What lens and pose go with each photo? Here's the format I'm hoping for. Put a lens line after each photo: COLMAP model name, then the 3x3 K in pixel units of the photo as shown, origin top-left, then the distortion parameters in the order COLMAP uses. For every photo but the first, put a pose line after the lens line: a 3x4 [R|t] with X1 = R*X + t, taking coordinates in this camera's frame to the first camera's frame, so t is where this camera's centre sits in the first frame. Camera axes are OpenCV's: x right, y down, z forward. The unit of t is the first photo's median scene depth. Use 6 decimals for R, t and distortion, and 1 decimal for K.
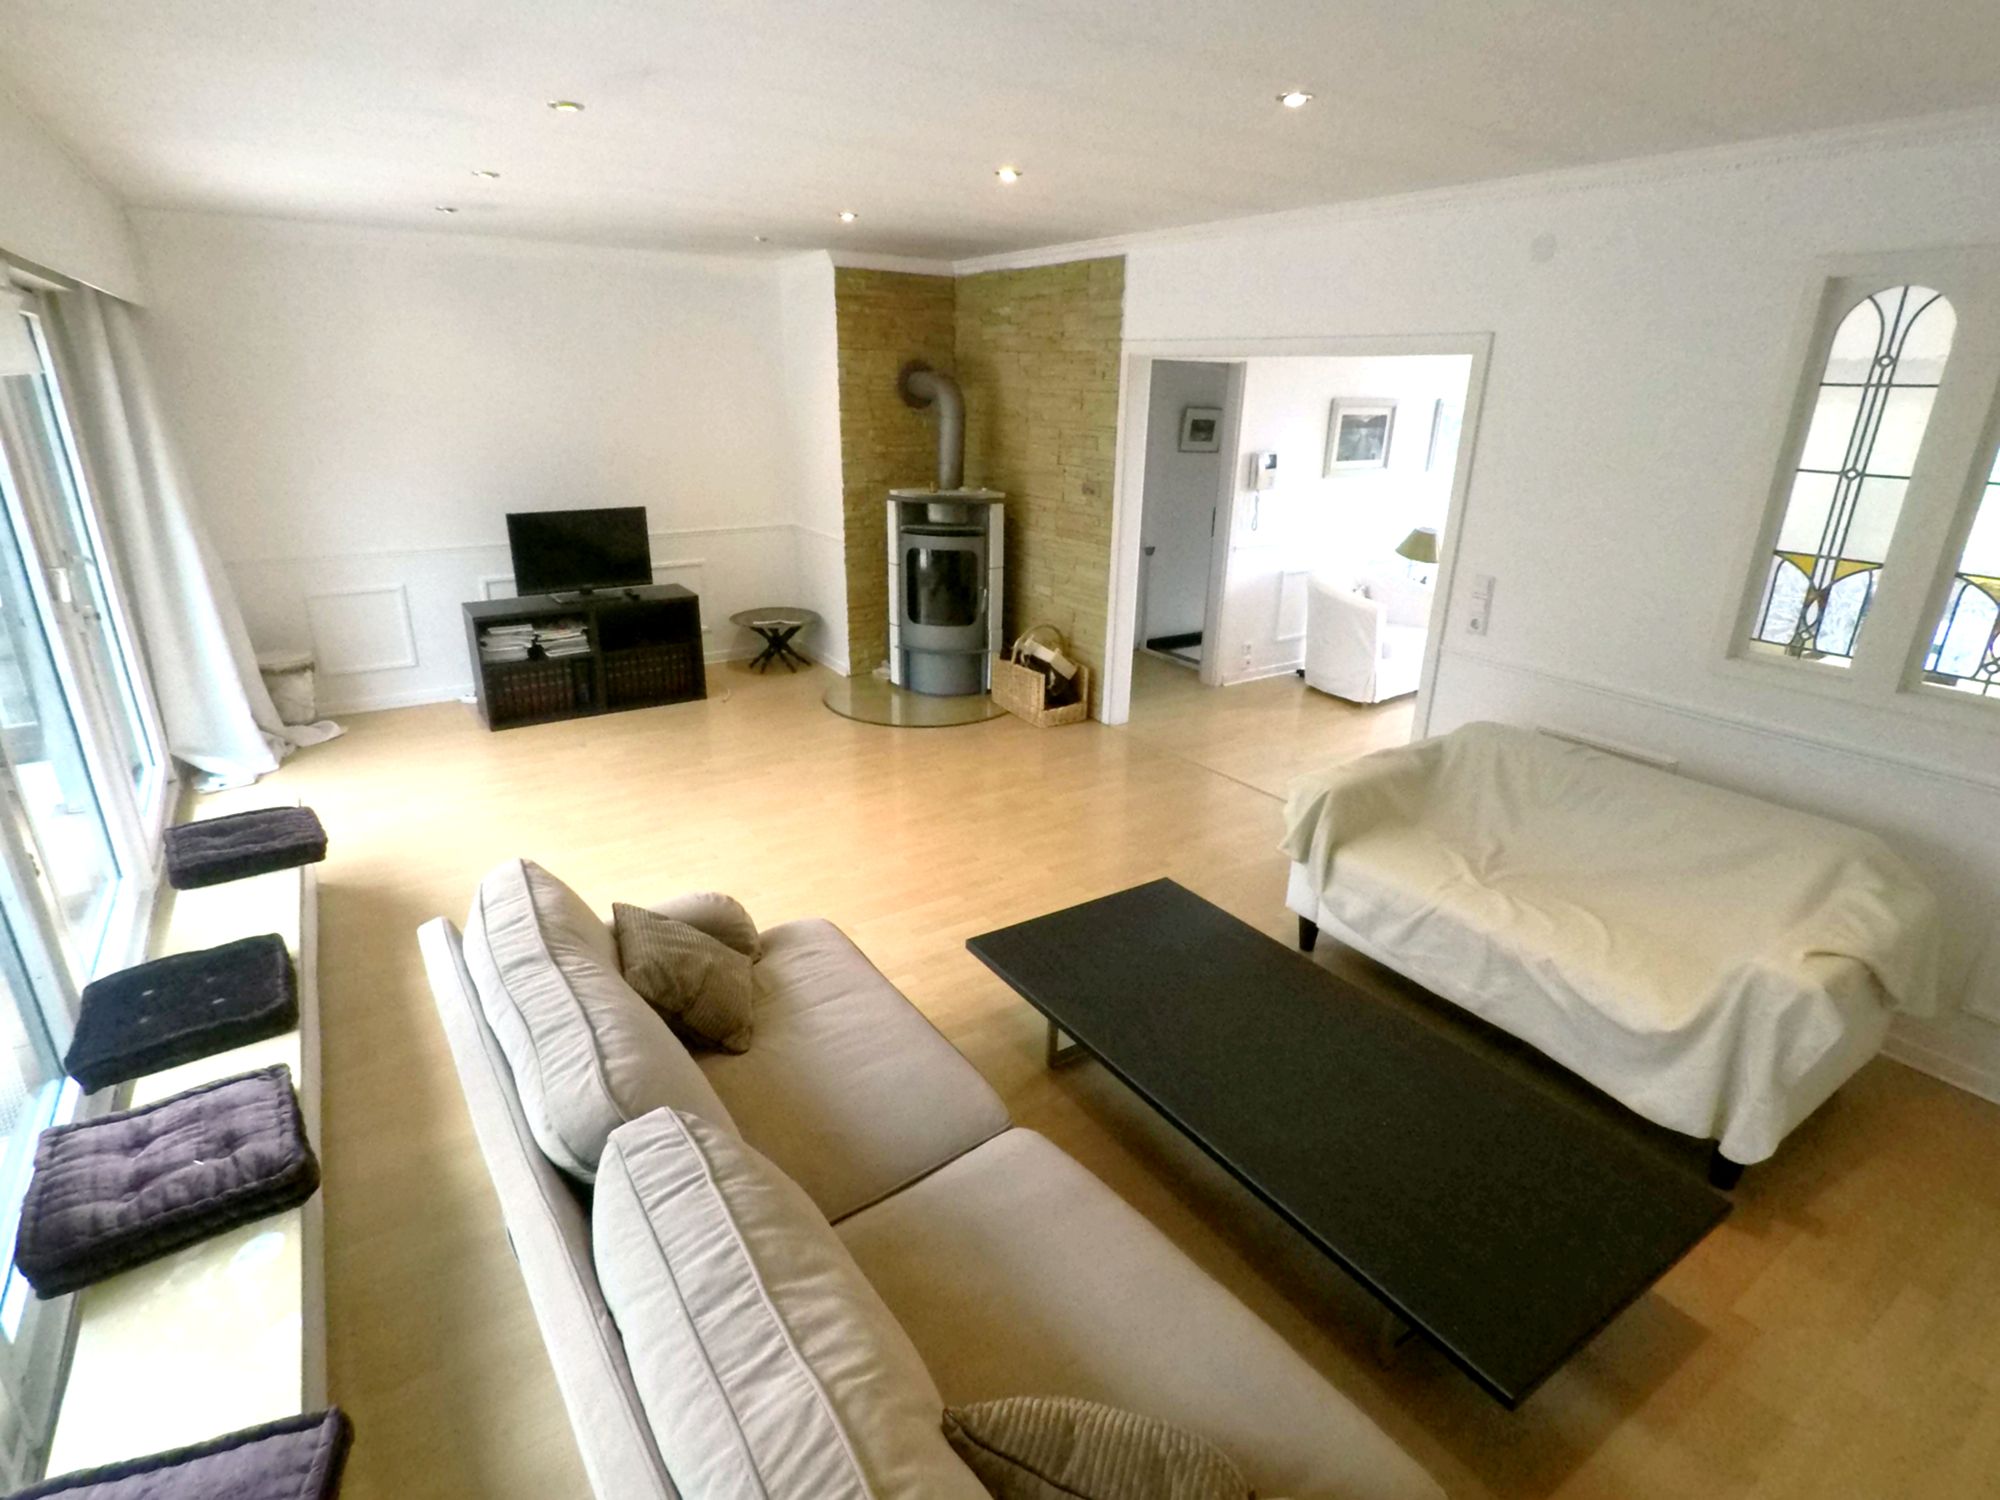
lens RADIAL K [[1010.0, 0, 1000.0], [0, 1010.0, 750.0], [0, 0, 1]] dist [-0.027763, 0.009283]
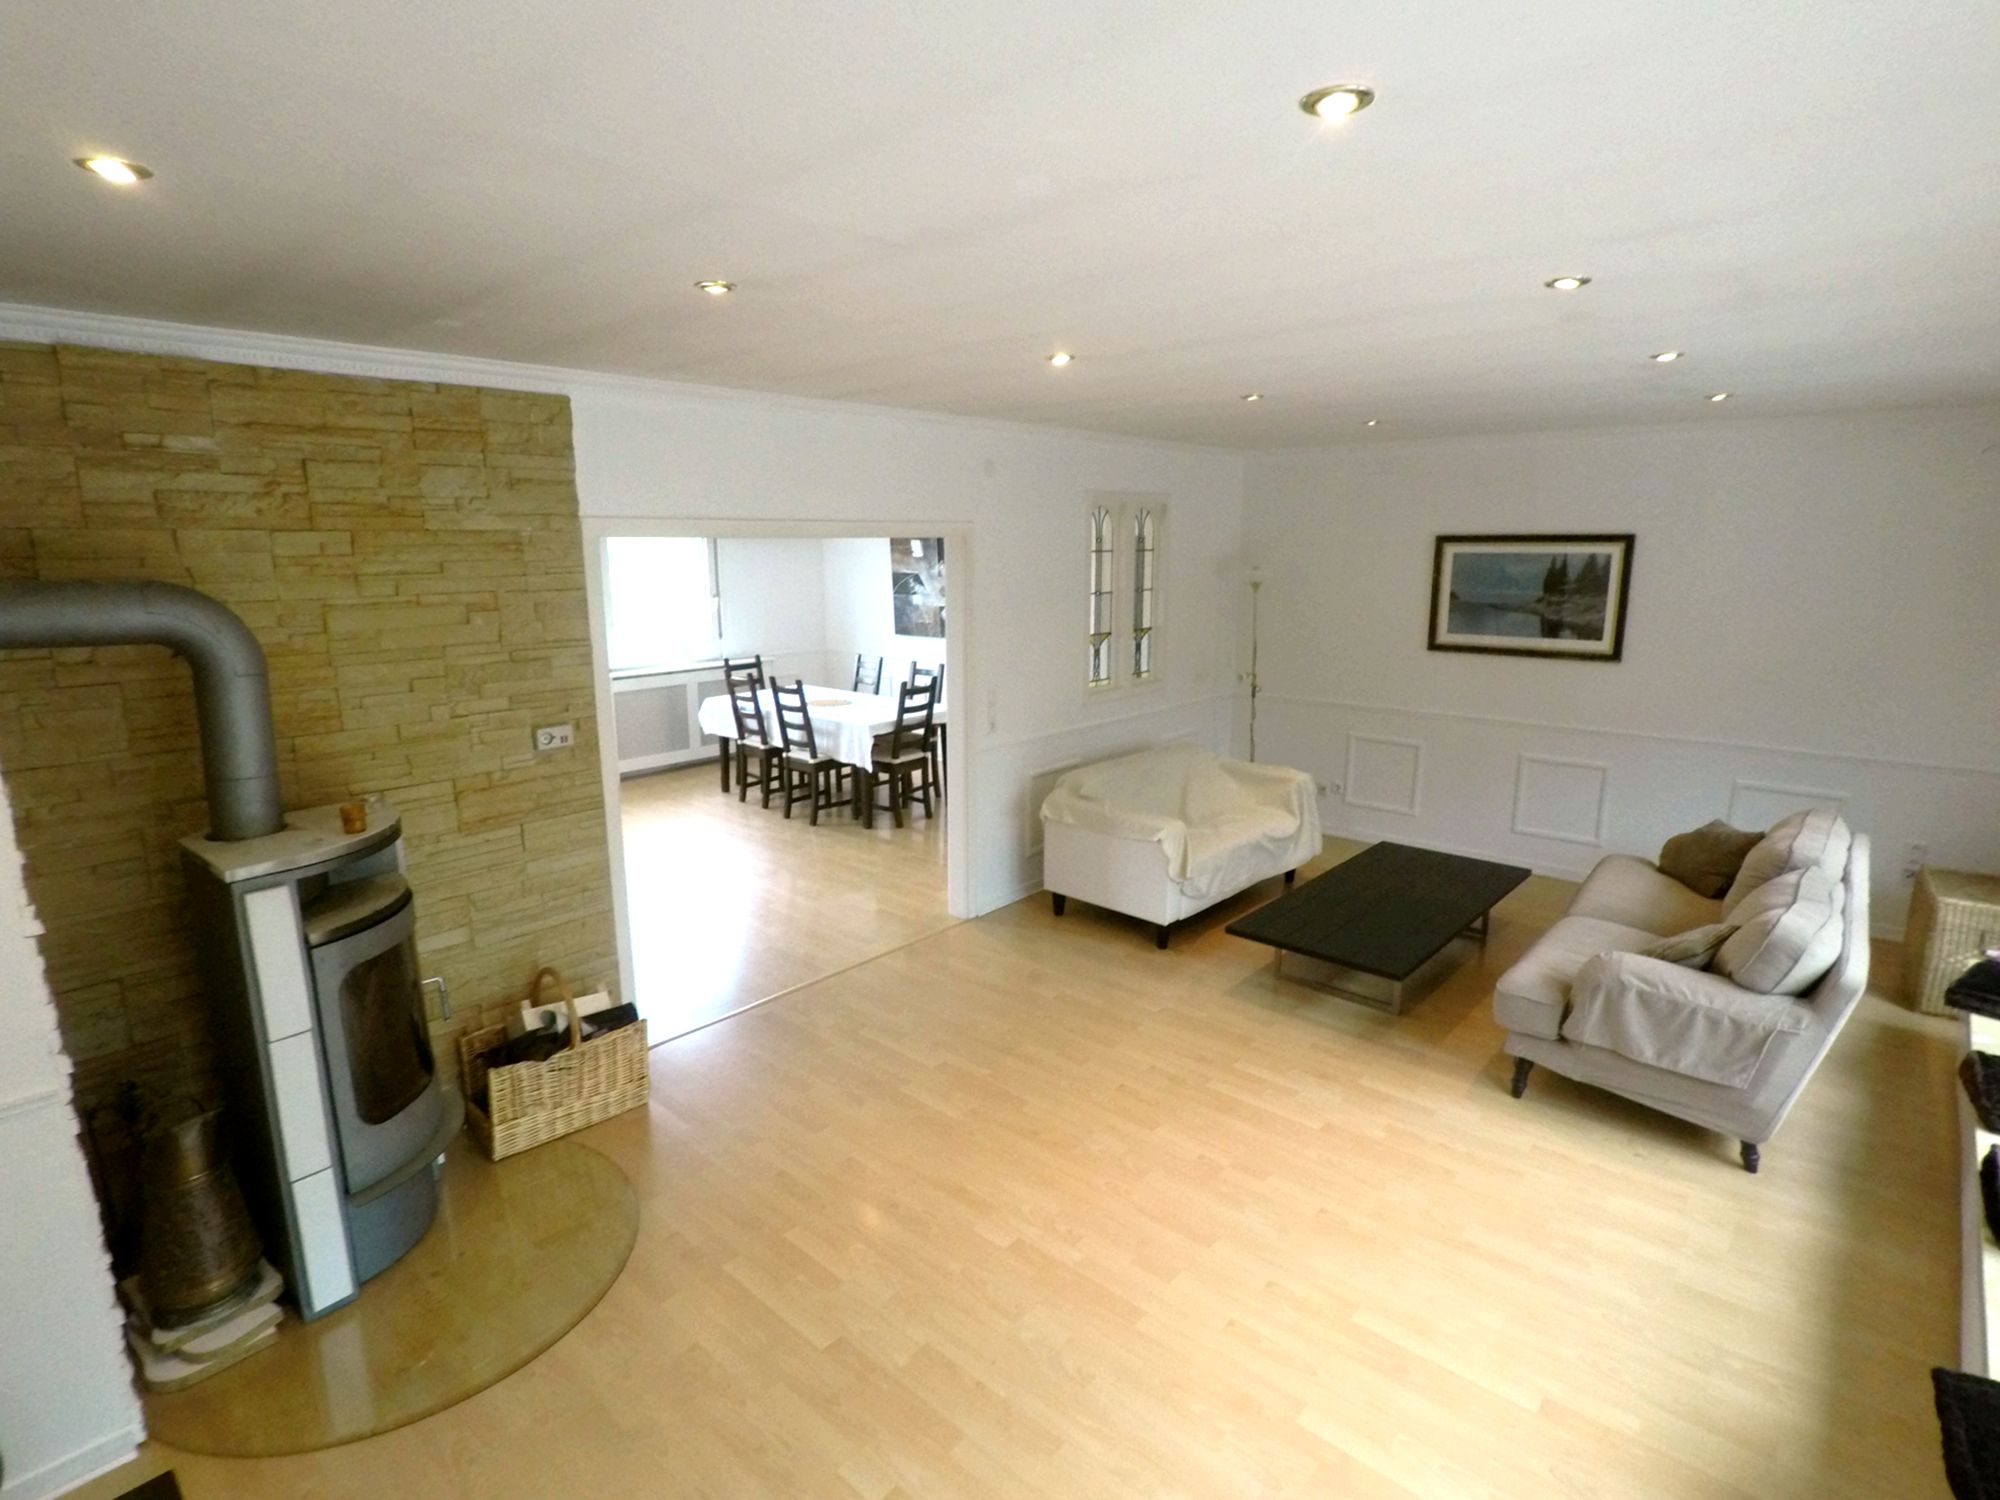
lens RADIAL K [[1006.3, 0, 1000.0], [0, 1006.3, 750.0], [0, 0, 1]] dist [0.001079, -0.000117]
pose [[-0.230308, -0.208366, 0.950548, -0.616173], [0.344054, 0.896282, 0.279831, -0.349531], [-0.910266, 0.391487, -0.134732, 0.872459]]
